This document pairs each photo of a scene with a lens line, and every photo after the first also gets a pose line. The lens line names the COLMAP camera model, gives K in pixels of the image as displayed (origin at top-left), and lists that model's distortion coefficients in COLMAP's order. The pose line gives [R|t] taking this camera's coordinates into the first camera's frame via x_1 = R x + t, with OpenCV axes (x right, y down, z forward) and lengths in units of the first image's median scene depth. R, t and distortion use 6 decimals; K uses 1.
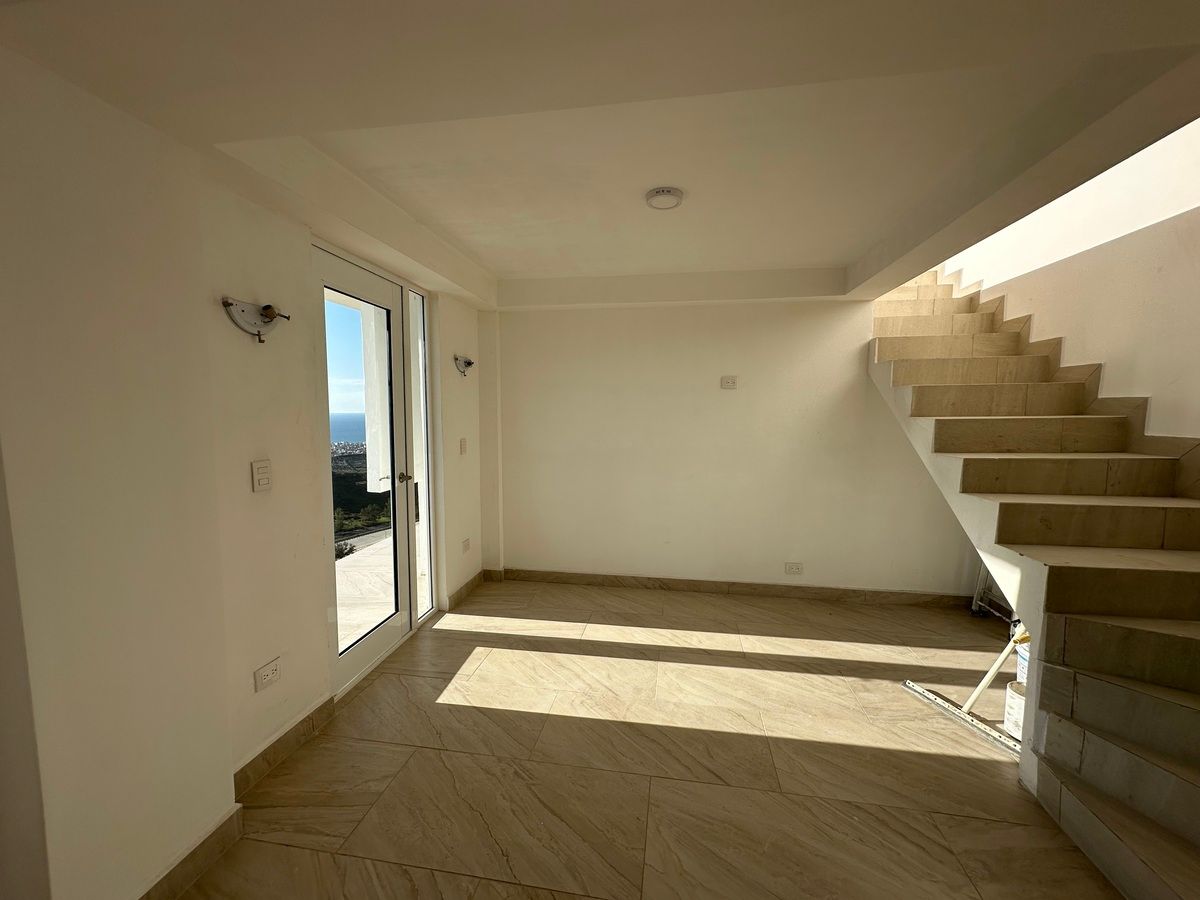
lens RADIAL K [[482.3, 0, 592.1], [0, 482.3, 454.2], [0, 0, 1]] dist [0.003026, -0.000906]
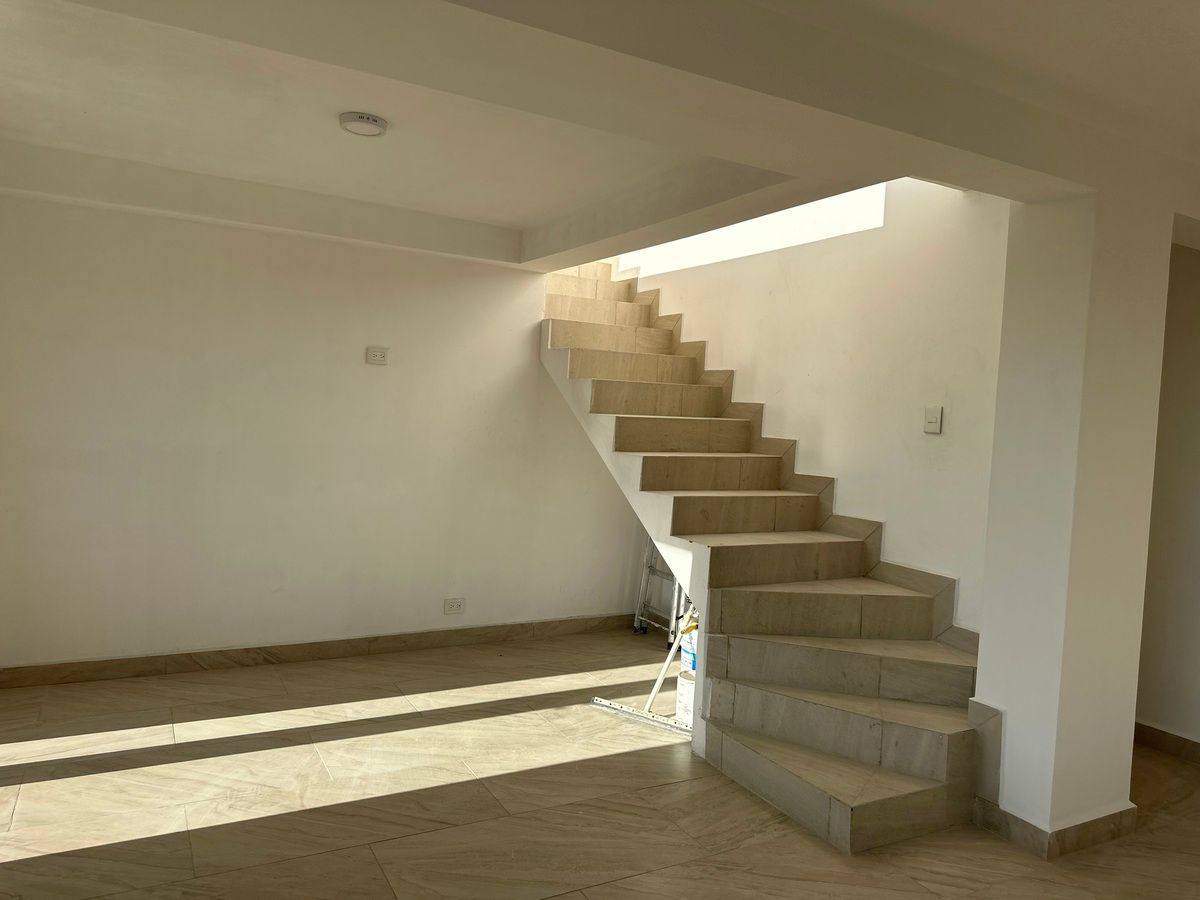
lens RADIAL K [[845.7, 0, 600.6], [0, 845.7, 437.9], [0, 0, 1]] dist [0.060312, -0.073325]
pose [[0.777809, 0.020894, 0.628154, -0.364976], [0.002988, 0.999313, -0.036940, 0.032073], [-0.628494, 0.030610, 0.777212, -0.280234]]
